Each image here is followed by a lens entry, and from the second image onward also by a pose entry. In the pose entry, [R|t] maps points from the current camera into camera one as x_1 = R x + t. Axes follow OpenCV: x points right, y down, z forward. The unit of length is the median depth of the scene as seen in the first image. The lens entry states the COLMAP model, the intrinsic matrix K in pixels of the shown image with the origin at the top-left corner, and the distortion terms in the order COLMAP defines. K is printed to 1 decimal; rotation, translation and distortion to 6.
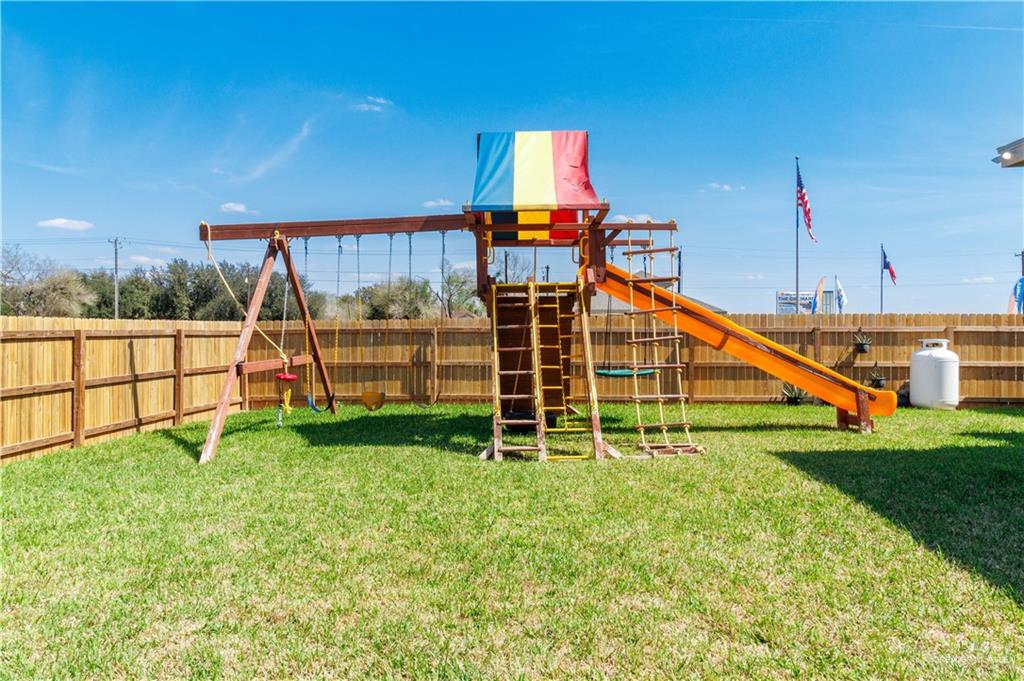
lens RADIAL K [[697.8, 0, 512.0], [0, 697.8, 340.5], [0, 0, 1]] dist [-0.000988, 0.000438]
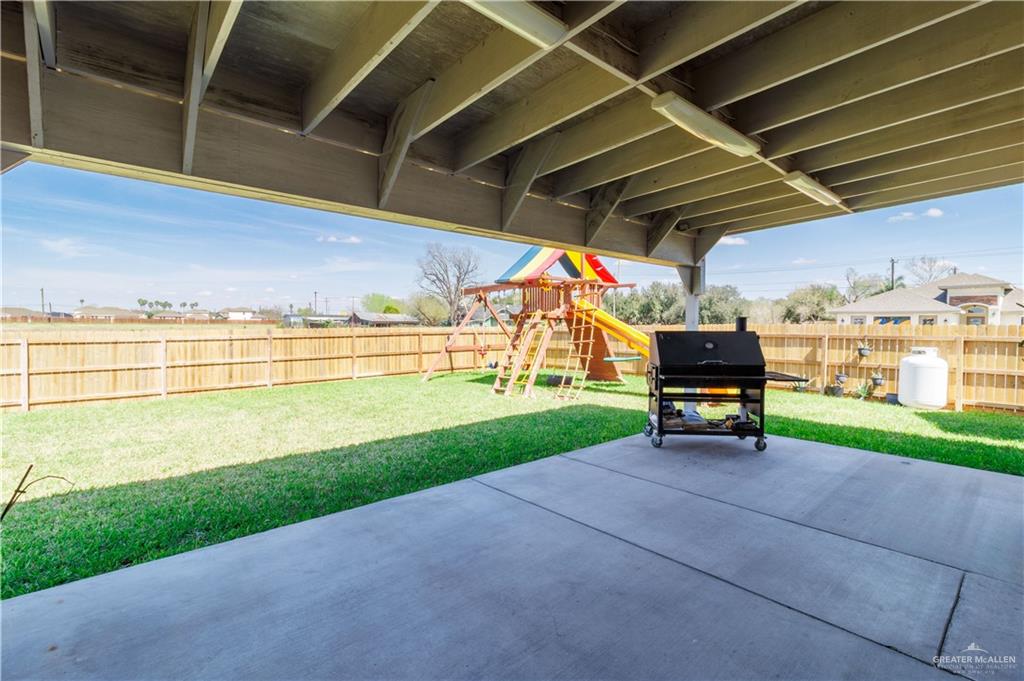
lens RADIAL K [[478.5, 0, 512.0], [0, 478.5, 340.5], [0, 0, 1]] dist [0.001140, 0.000088]
pose [[0.690542, 0.026753, -0.722797, 0.692787], [-0.012344, 0.999606, 0.025205, -0.023844], [0.723187, -0.008483, 0.690600, -0.027800]]
